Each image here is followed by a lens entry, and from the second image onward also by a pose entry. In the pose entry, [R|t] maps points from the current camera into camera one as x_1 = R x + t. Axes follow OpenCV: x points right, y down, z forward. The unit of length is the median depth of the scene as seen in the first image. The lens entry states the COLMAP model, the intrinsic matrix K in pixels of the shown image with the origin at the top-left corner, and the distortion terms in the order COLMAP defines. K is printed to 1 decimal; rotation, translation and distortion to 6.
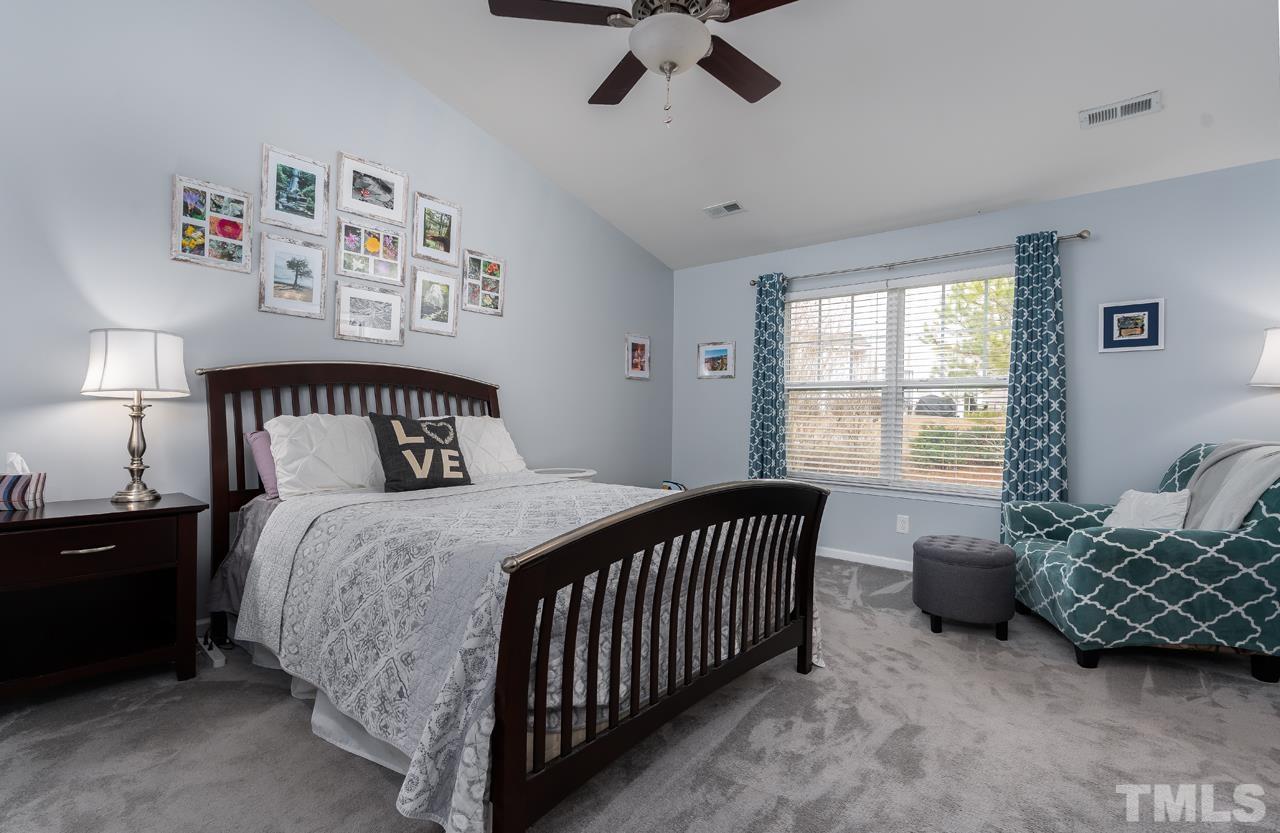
lens RADIAL K [[591.9, 0, 638.8], [0, 591.9, 414.1], [0, 0, 1]] dist [-0.005992, 0.000239]
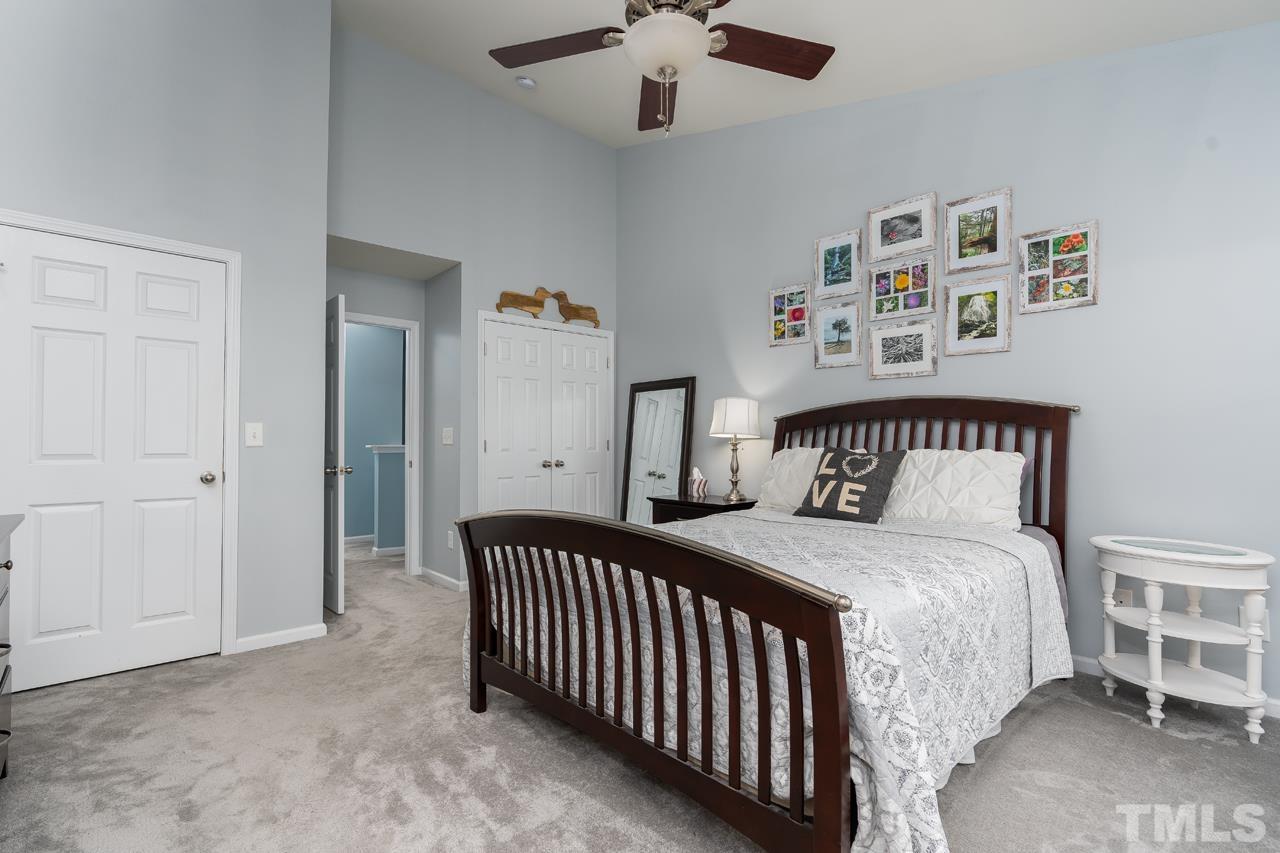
lens RADIAL K [[587.2, 0, 632.0], [0, 587.2, 431.3], [0, 0, 1]] dist [-0.001657, 0.001895]
pose [[-0.122285, -0.036114, -0.991838, 0.641705], [-0.006347, 0.999346, -0.035605, 0.010684], [0.992475, 0.001941, -0.122434, 0.709952]]
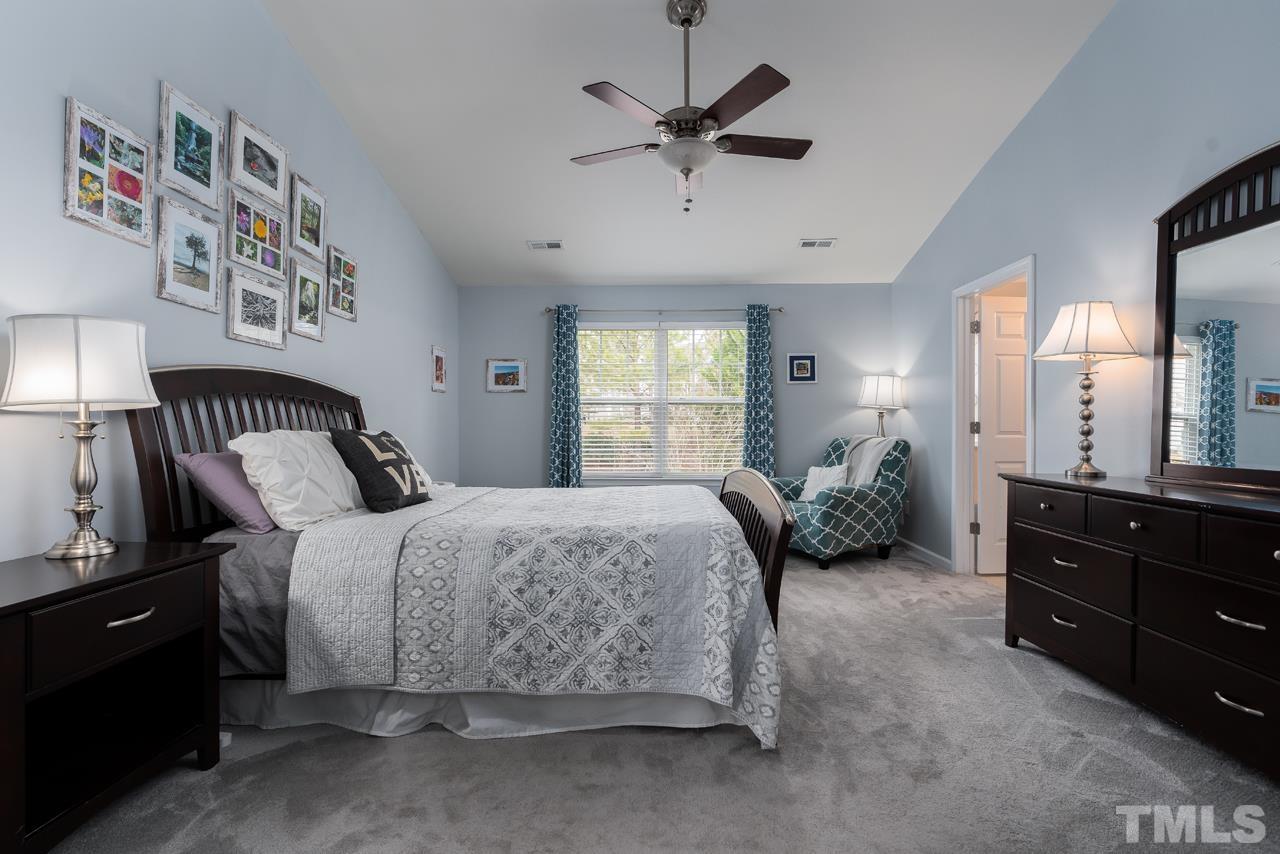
lens RADIAL K [[587.2, 0, 636.9], [0, 587.2, 422.6], [0, 0, 1]] dist [-0.001657, 0.001895]
pose [[0.775294, -0.010337, 0.631516, -0.605440], [0.011655, 0.999930, 0.002059, -0.006305], [-0.631493, 0.005764, 0.775360, 0.015686]]
